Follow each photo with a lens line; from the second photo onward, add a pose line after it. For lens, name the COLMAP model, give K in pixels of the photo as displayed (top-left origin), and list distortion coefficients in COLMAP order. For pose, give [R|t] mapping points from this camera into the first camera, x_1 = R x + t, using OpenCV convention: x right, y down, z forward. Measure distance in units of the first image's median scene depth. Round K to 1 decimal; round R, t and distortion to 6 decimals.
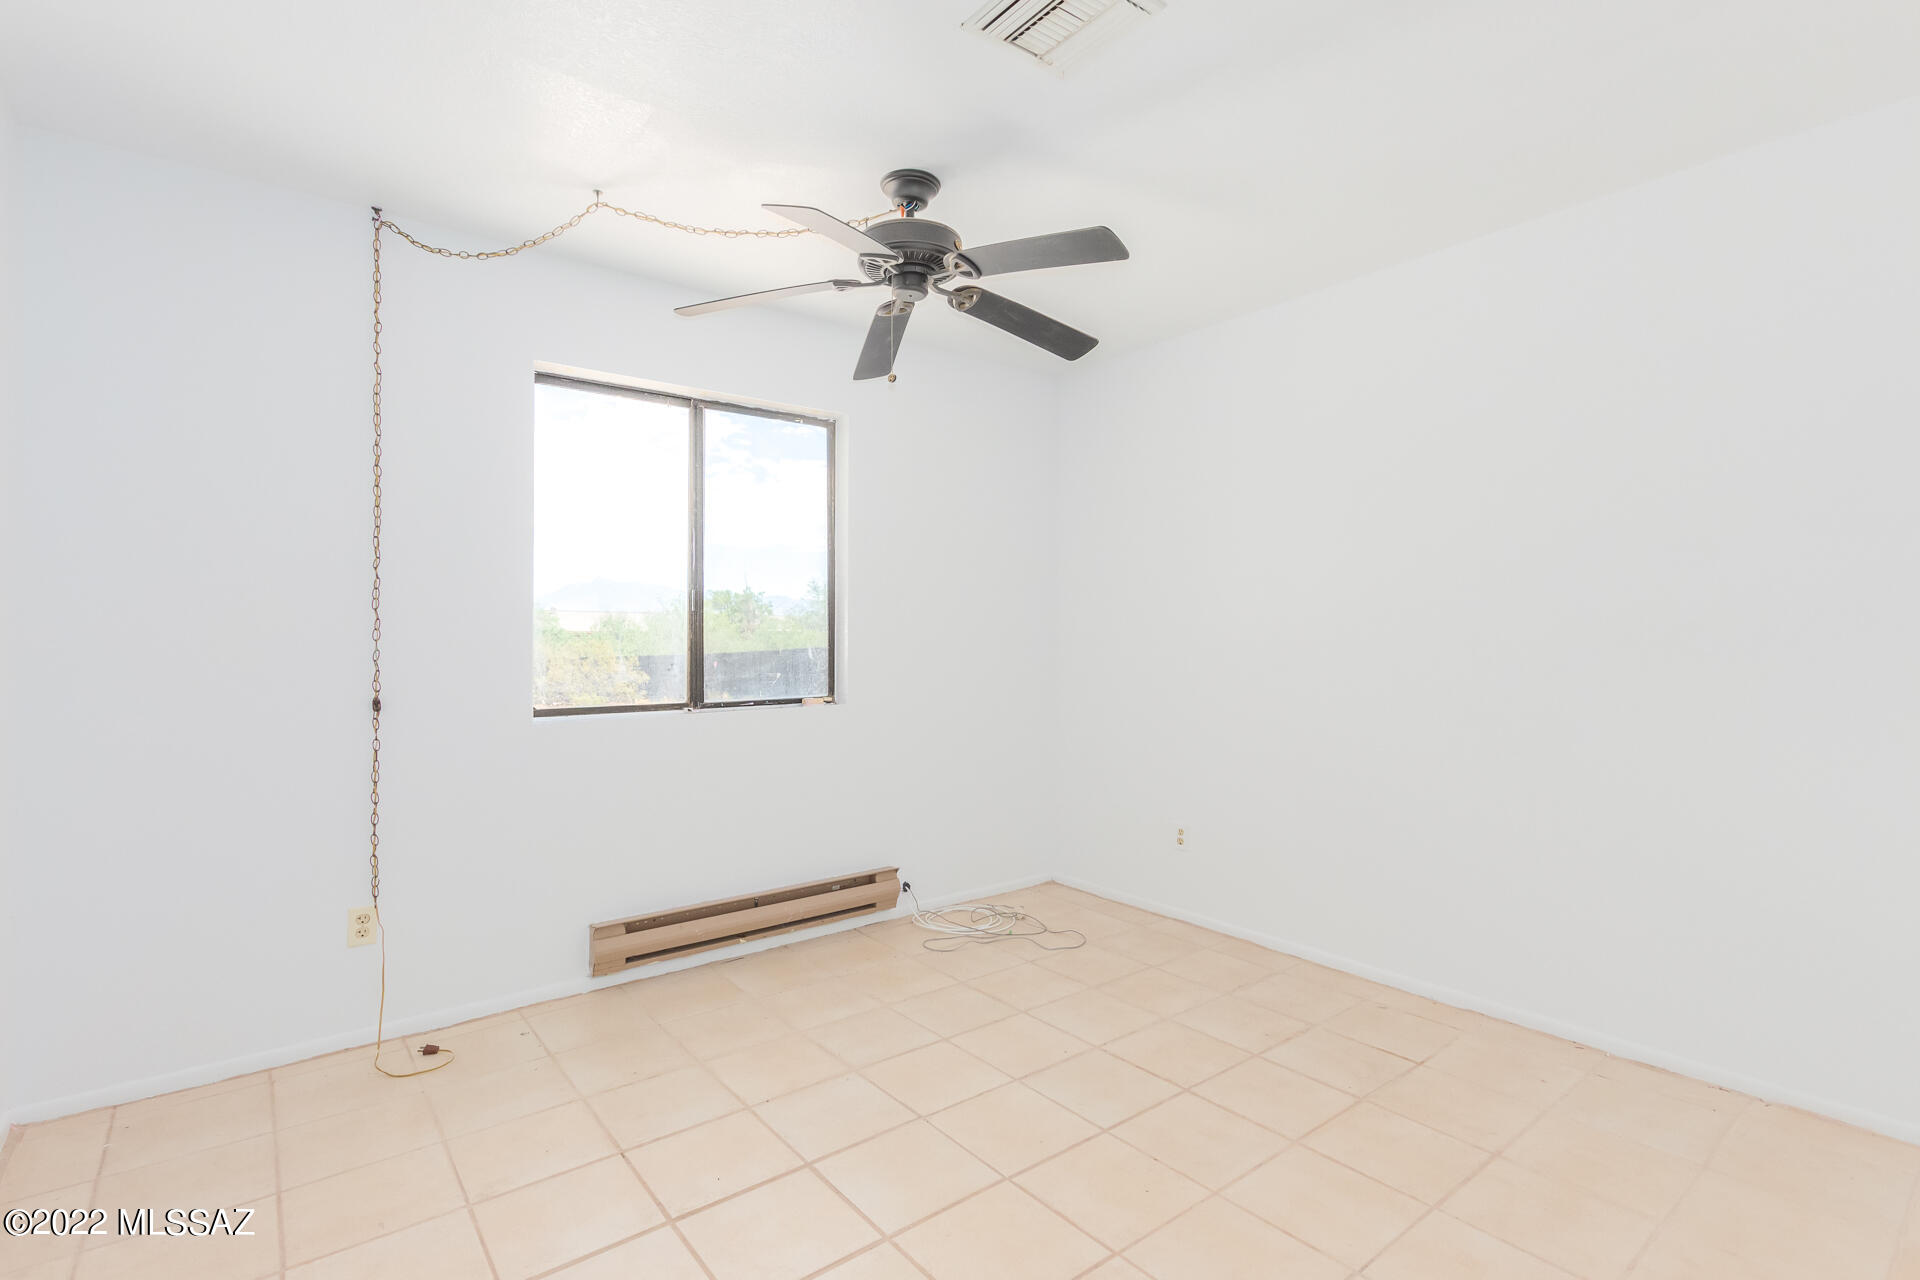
lens RADIAL K [[907.4, 0, 971.4], [0, 907.4, 636.4], [0, 0, 1]] dist [0.003762, -0.000045]
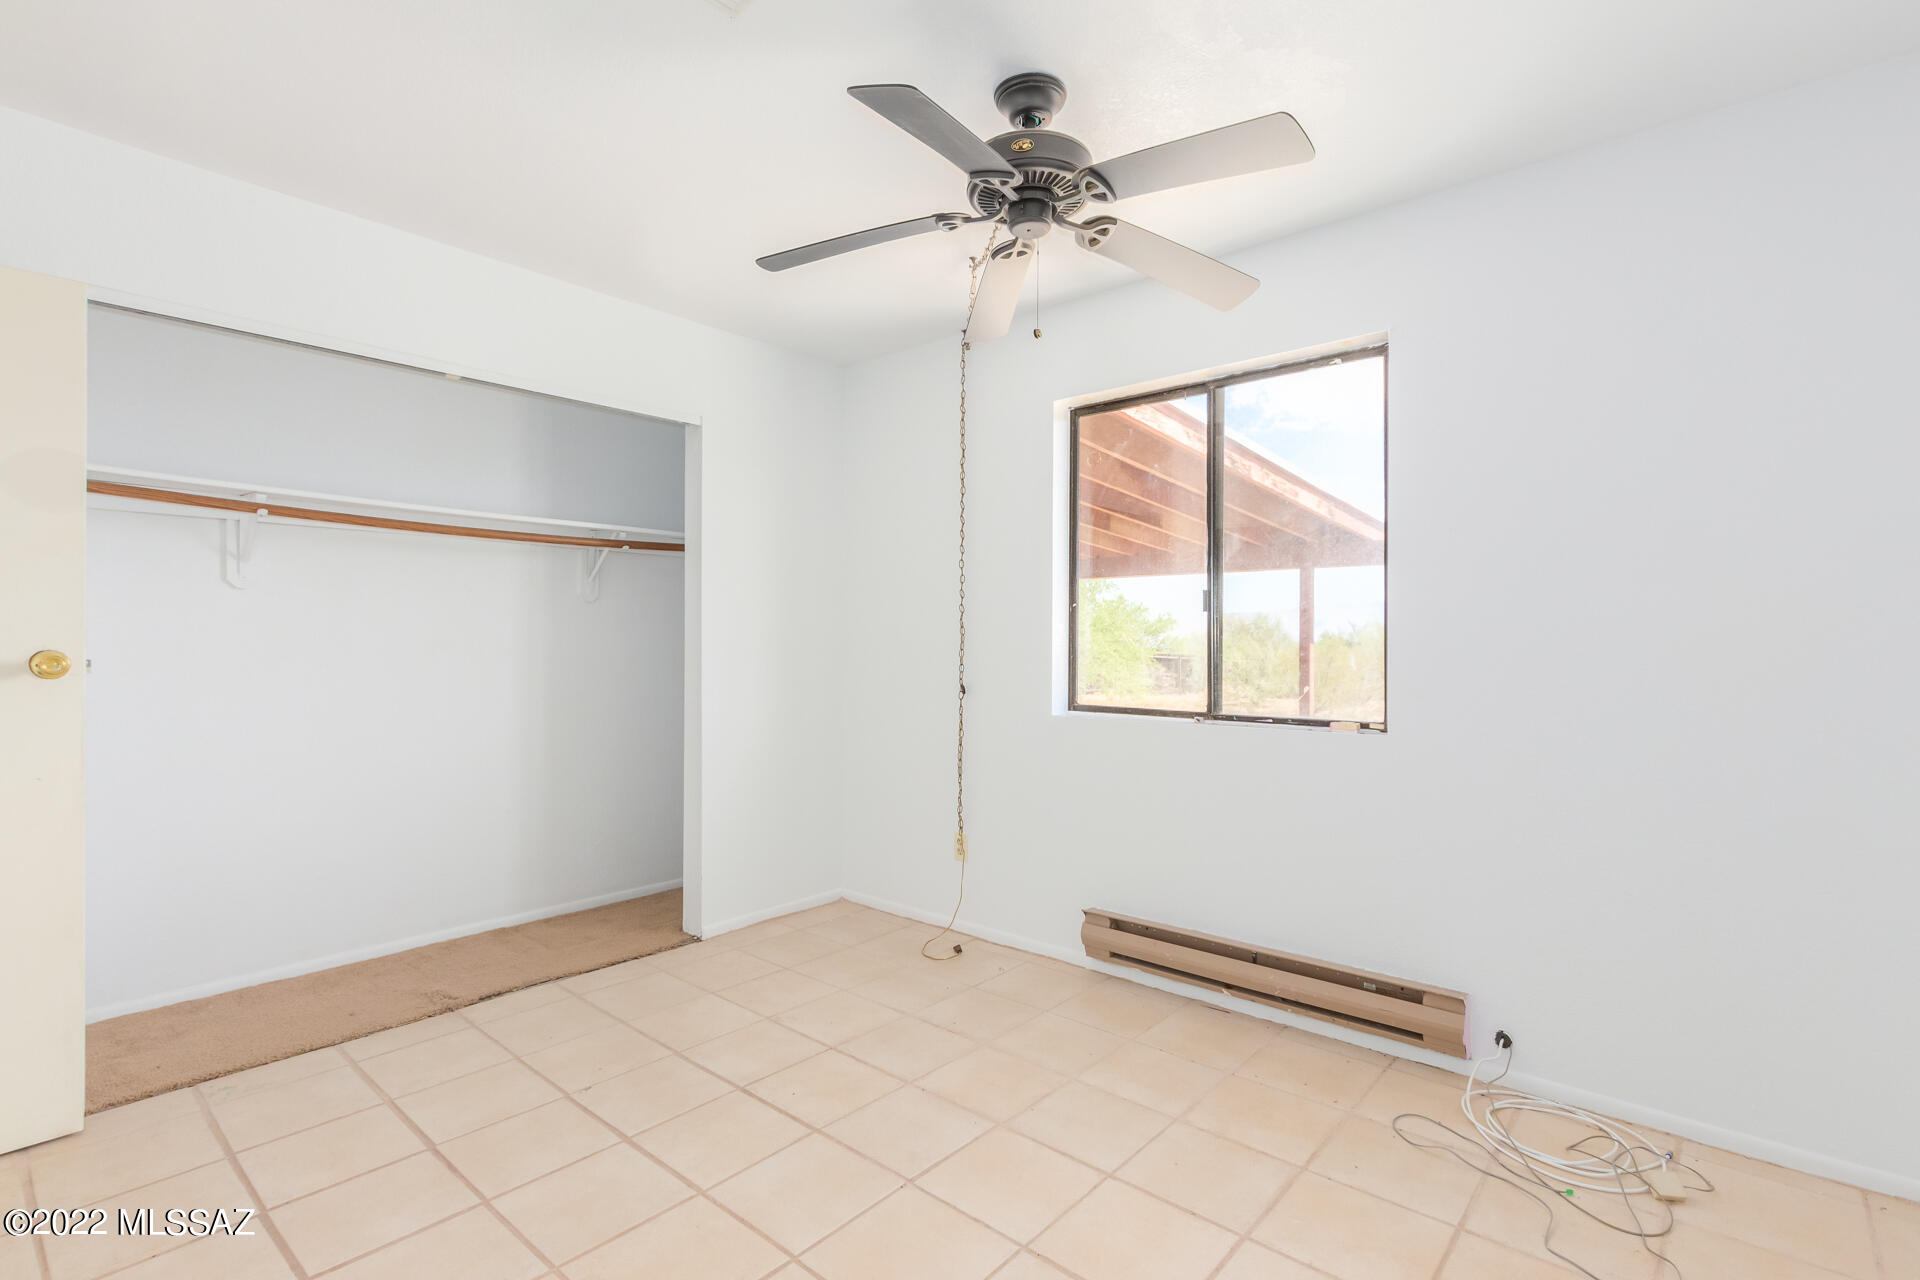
lens RADIAL K [[907.4, 0, 971.4], [0, 907.4, 636.4], [0, 0, 1]] dist [0.003762, -0.000045]
pose [[0.169796, -0.005411, -0.985464, 0.559270], [-0.003263, 0.999976, -0.006053, 0.002521], [0.985474, 0.004243, 0.169774, 0.610884]]
